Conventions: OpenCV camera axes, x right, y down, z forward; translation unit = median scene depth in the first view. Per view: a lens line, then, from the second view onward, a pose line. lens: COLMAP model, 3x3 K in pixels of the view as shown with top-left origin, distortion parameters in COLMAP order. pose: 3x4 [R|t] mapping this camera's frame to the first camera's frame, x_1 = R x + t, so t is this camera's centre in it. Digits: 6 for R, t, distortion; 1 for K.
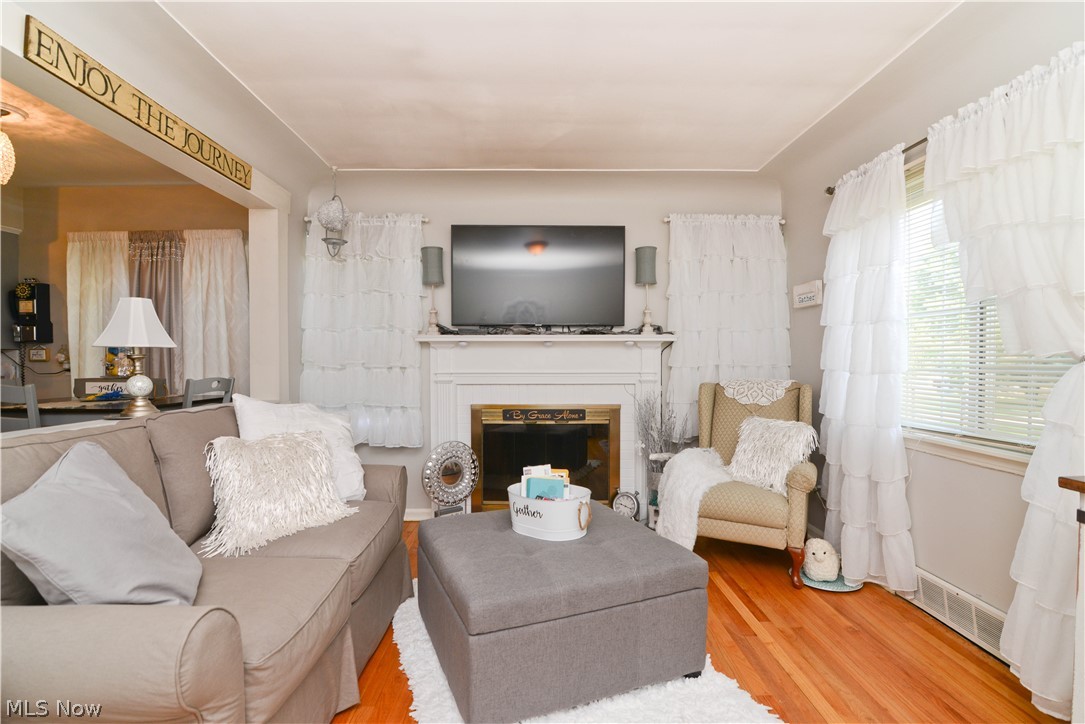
lens RADIAL K [[526.6, 0, 542.7], [0, 526.6, 366.8], [0, 0, 1]] dist [-0.017083, 0.000081]
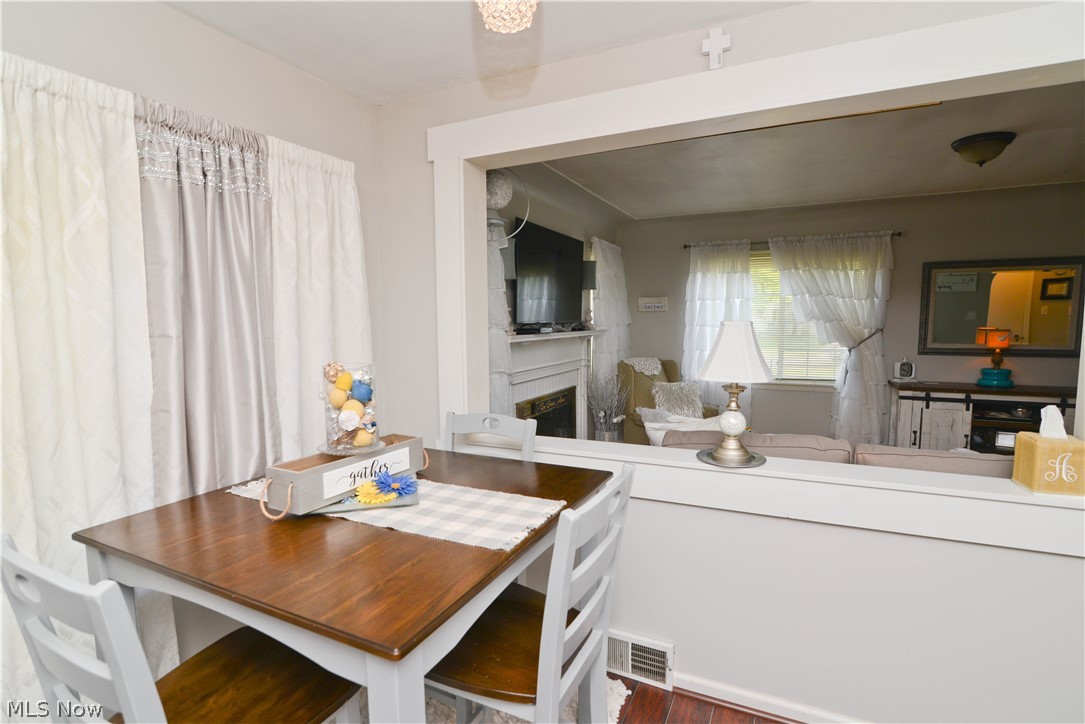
lens RADIAL K [[509.9, 0, 545.2], [0, 509.9, 365.6], [0, 0, 1]] dist [-0.020607, 0.000289]
pose [[0.454303, -0.082844, 0.886987, -1.241303], [0.020301, 0.996371, 0.082662, -0.100179], [-0.890616, -0.019547, 0.454336, 0.675234]]
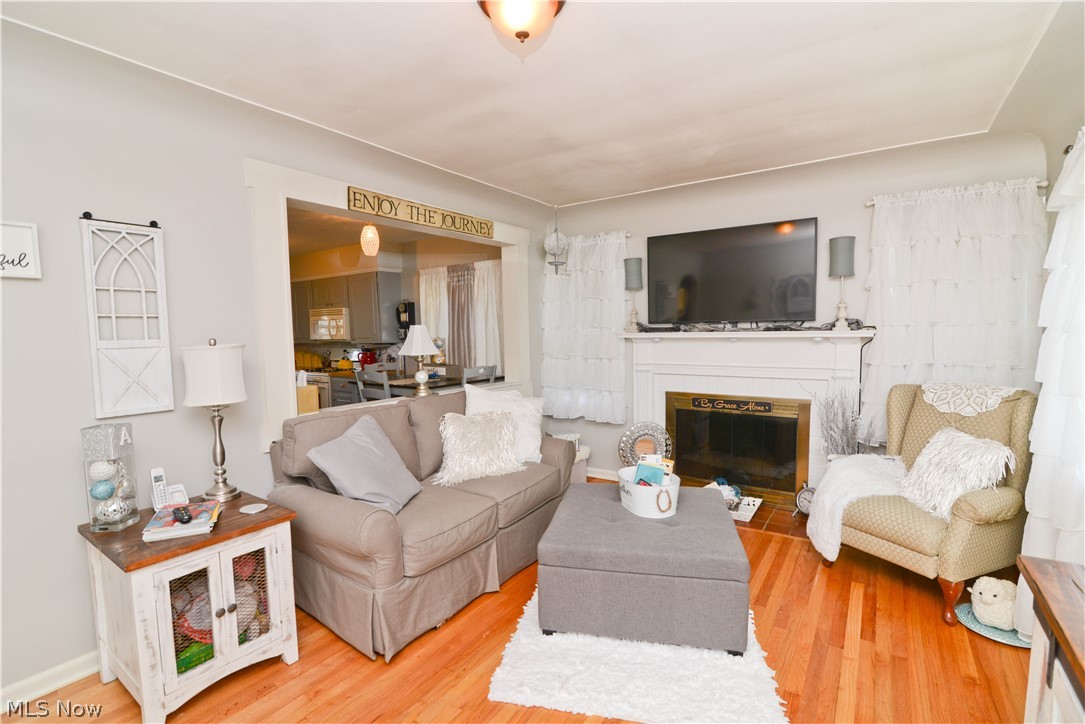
lens RADIAL K [[499.7, 0, 543.7], [0, 499.7, 365.3], [0, 0, 1]] dist [-0.019863, 0.001061]
pose [[0.817786, 0.030010, -0.574740, 0.354347], [0.008941, 0.997857, 0.064825, -0.076635], [0.575454, -0.058152, 0.815764, -0.062183]]
